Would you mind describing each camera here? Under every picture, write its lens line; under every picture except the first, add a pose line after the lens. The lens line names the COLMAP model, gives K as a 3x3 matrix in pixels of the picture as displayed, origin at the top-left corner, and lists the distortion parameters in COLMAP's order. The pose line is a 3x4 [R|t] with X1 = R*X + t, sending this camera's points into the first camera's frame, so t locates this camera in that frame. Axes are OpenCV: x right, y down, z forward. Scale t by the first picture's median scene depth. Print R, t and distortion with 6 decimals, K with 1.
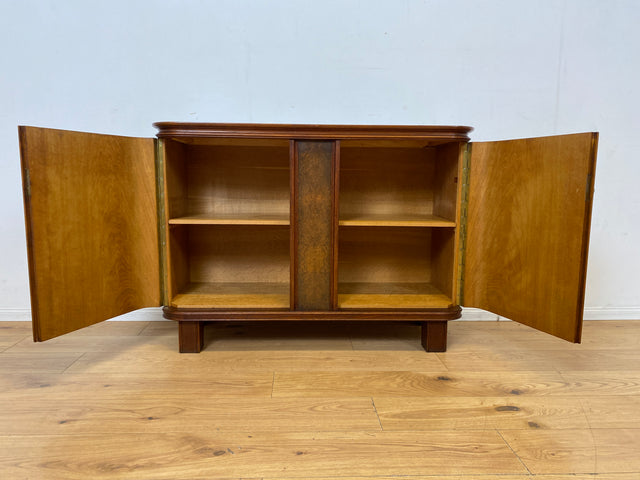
lens RADIAL K [[486.1, 0, 313.2], [0, 486.1, 242.5], [0, 0, 1]] dist [0.099403, -0.173987]
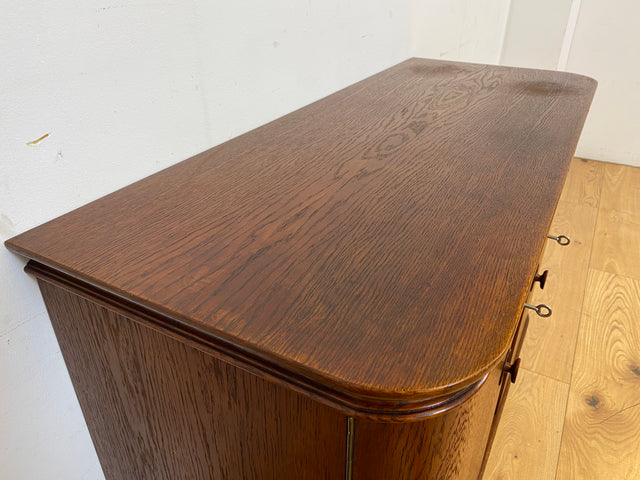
lens RADIAL K [[489.9, 0, 323.8], [0, 489.9, 242.7], [0, 0, 1]] dist [0.044761, -0.048444]
pose [[0.513842, -0.440446, 0.736189, -0.440412], [0.114349, 0.885651, 0.450053, -0.369515], [-0.850230, -0.147073, 0.505449, 0.917866]]
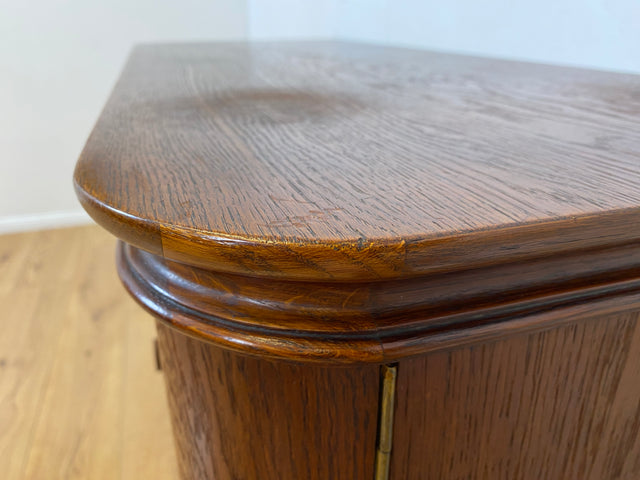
lens RADIAL K [[489.9, 0, 323.8], [0, 489.9, 242.7], [0, 0, 1]] dist [0.044761, -0.048444]
pose [[0.287139, 0.387063, -0.876204, 0.386149], [-0.123749, 0.922048, 0.366761, -0.258517], [0.949862, 0.003118, 0.312655, 0.984108]]
